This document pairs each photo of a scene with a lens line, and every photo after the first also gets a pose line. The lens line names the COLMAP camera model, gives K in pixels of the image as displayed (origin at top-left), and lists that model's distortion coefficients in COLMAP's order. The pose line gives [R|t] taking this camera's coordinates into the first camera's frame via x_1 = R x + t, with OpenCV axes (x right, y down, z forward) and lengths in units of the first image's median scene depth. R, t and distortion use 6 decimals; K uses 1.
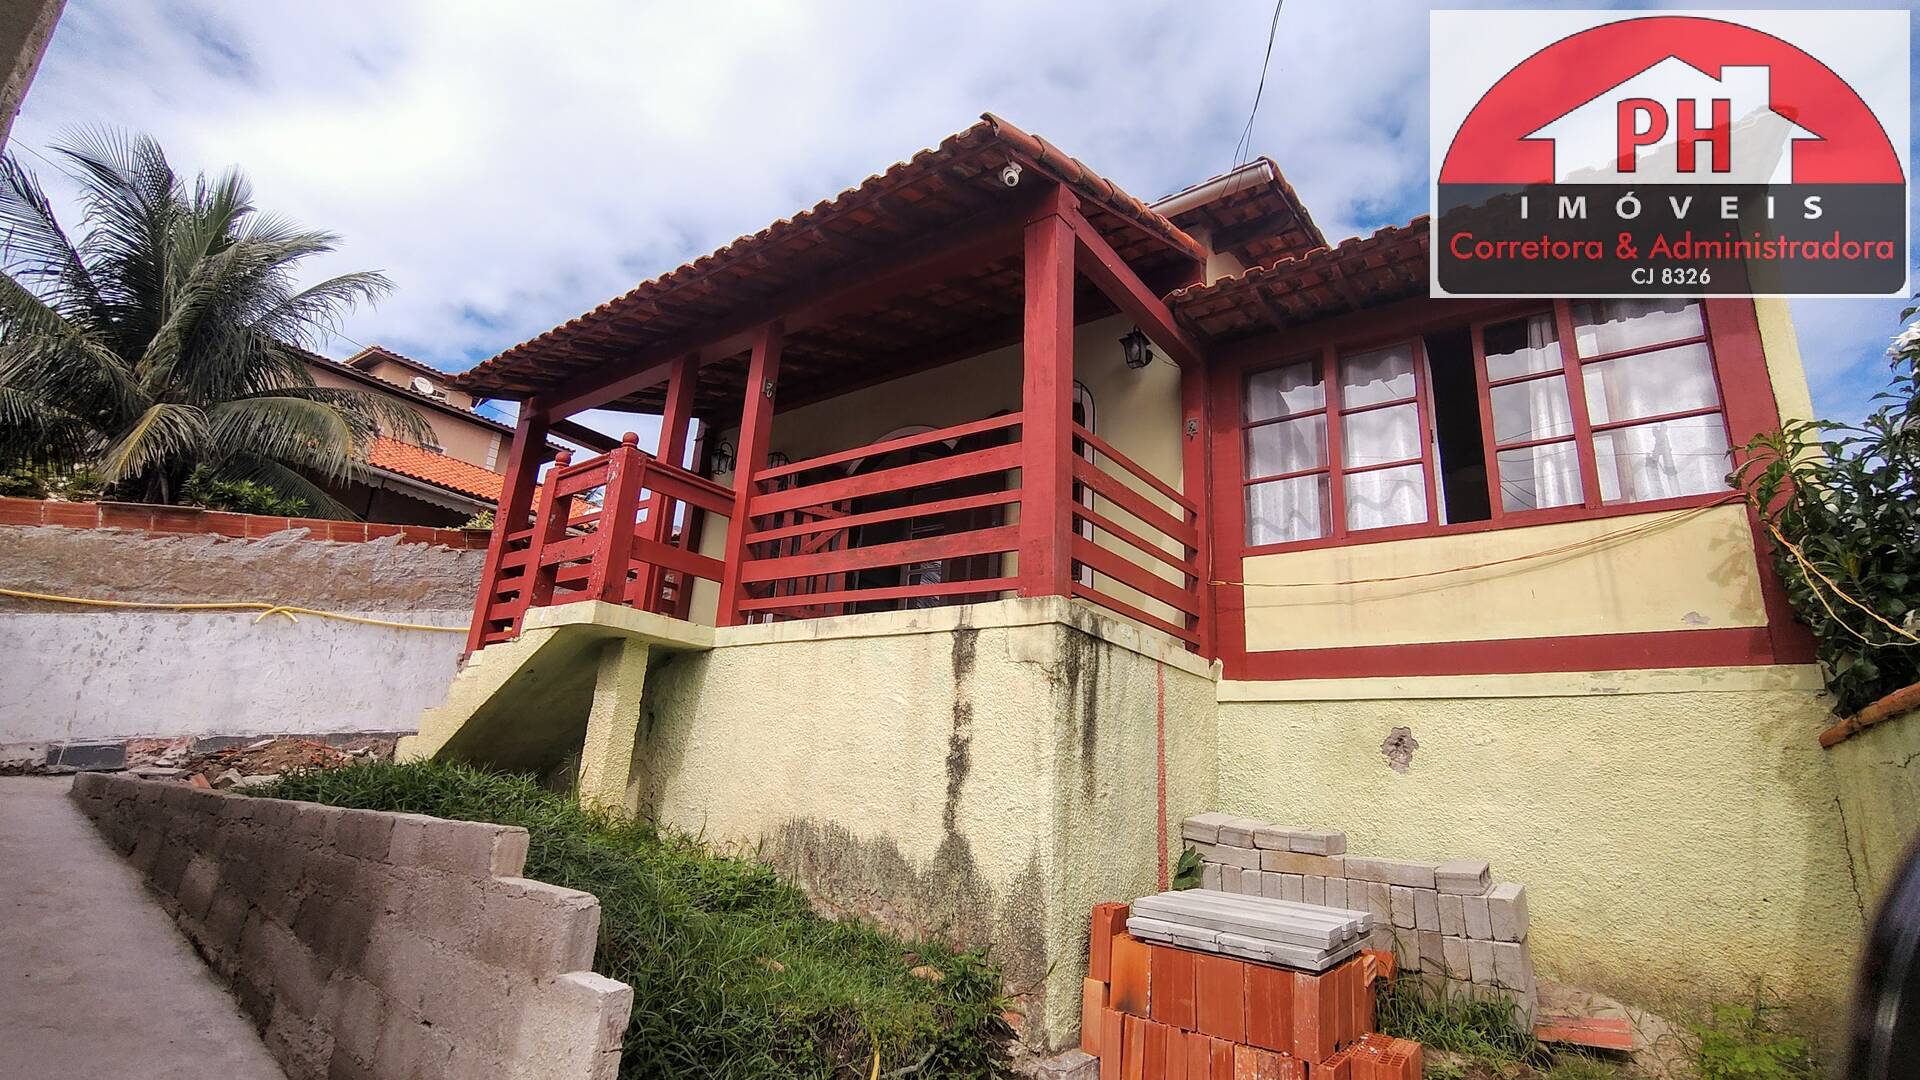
lens RADIAL K [[883.5, 0, 963.2], [0, 883.5, 540.6], [0, 0, 1]] dist [-0.002700, 0.002144]
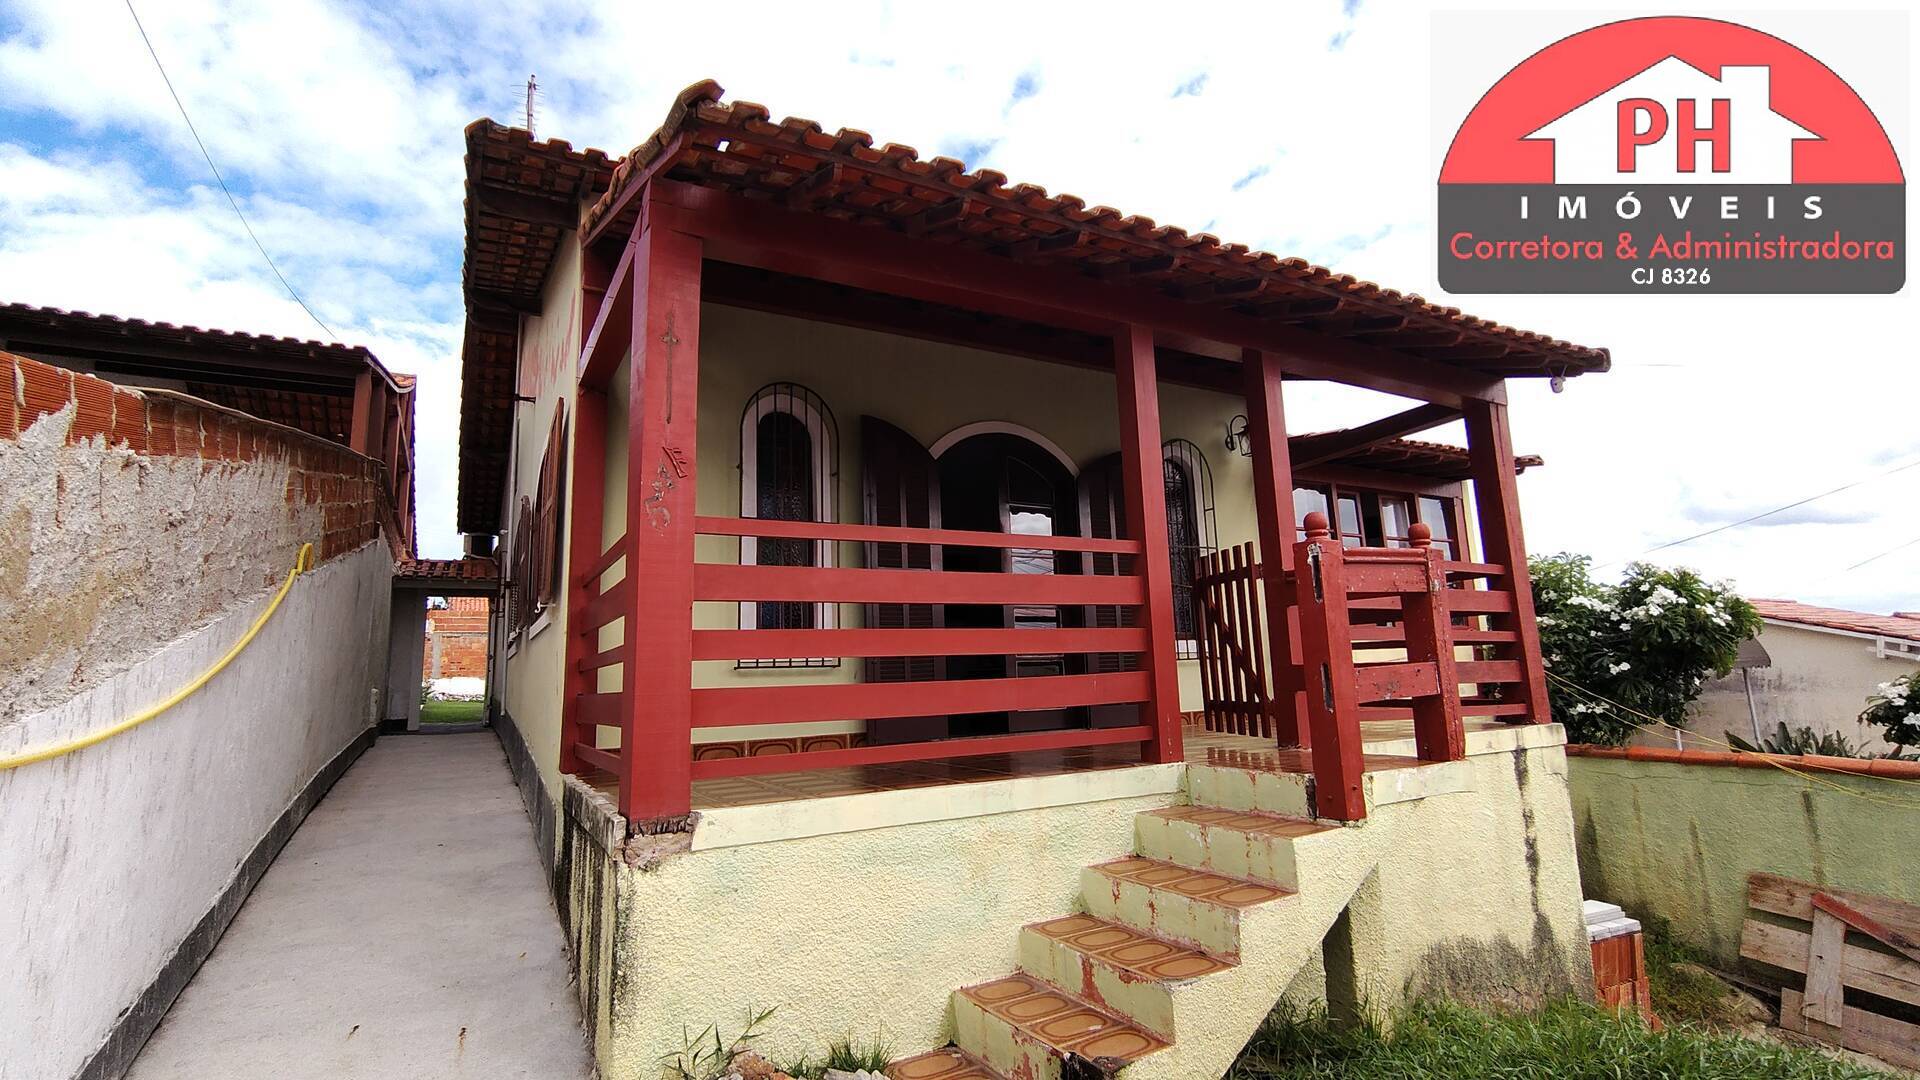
lens RADIAL K [[883.5, 0, 958.3], [0, 883.5, 531.6], [0, 0, 1]] dist [-0.002700, 0.002144]
pose [[0.412216, 0.077664, 0.907770, -1.501237], [-0.201401, 0.979479, 0.007657, -0.050404], [-0.888547, -0.185982, 0.419398, 1.262460]]
